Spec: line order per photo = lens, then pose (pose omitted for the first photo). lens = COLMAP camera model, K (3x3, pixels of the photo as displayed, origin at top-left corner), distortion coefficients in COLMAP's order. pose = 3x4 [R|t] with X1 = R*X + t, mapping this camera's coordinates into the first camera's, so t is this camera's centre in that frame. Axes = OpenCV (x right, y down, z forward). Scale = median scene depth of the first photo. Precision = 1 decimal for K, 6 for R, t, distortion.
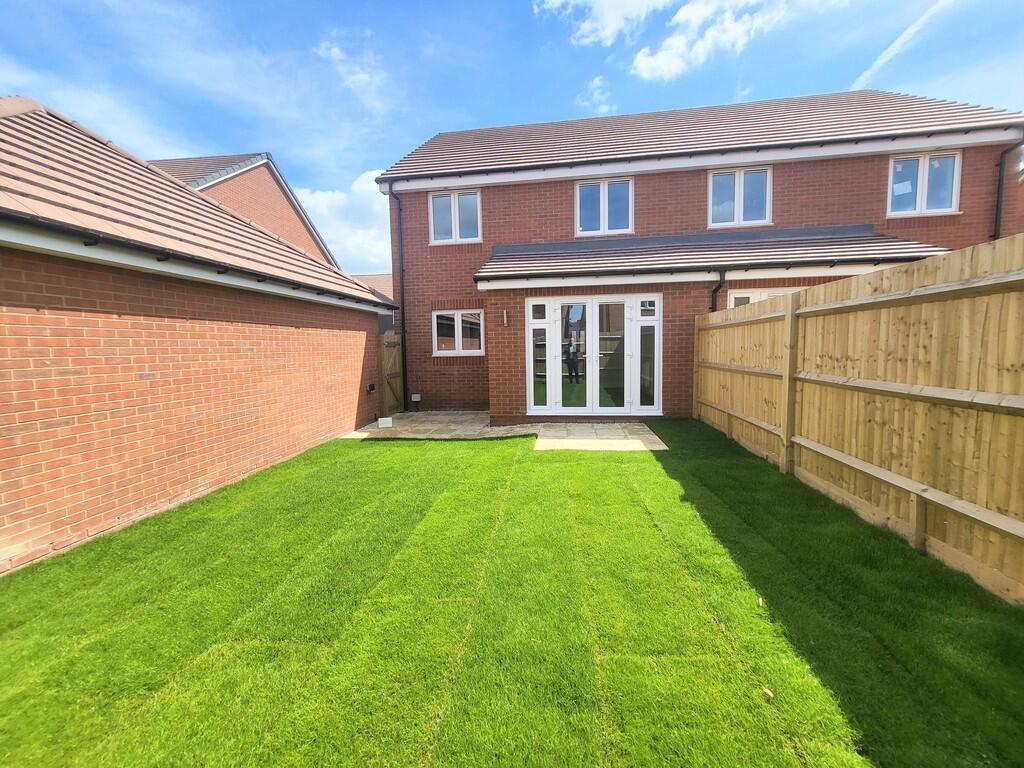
lens RADIAL K [[410.0, 0, 515.2], [0, 410.0, 380.5], [0, 0, 1]] dist [-0.000054, 0.000077]
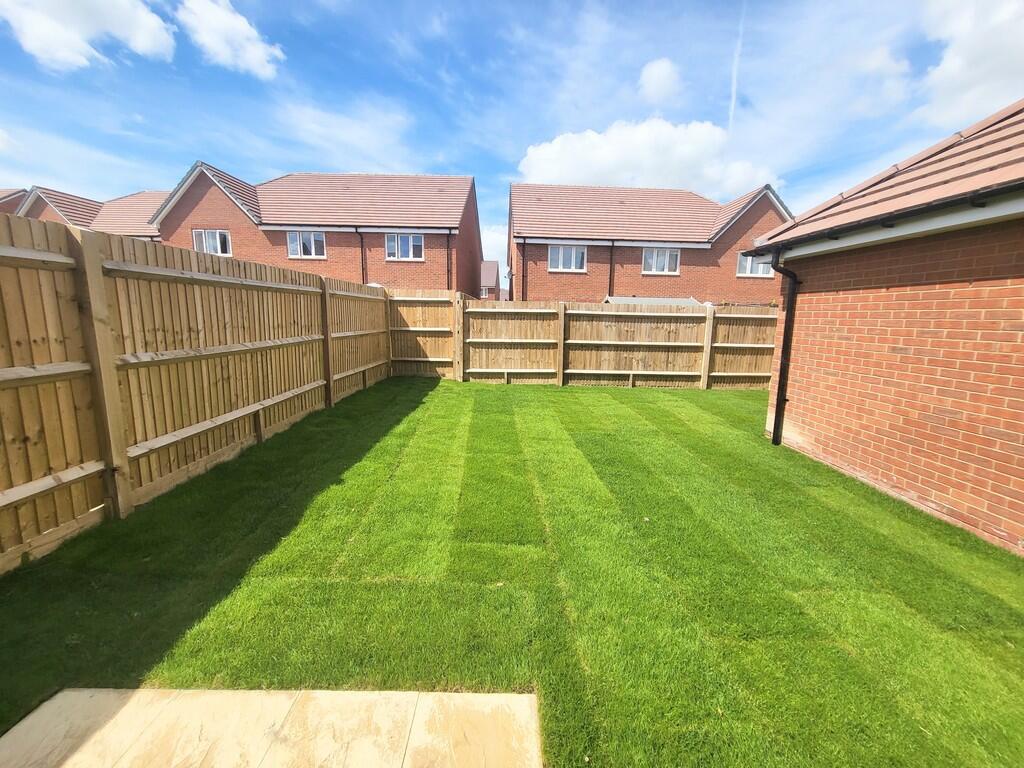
lens RADIAL K [[410.0, 0, 515.3], [0, 410.0, 379.6], [0, 0, 1]] dist [-0.000054, 0.000077]
pose [[-0.988441, 0.027135, -0.149158, 0.141016], [-0.008912, 0.971751, 0.235841, -0.169268], [0.151344, 0.234444, -0.960276, 1.891414]]
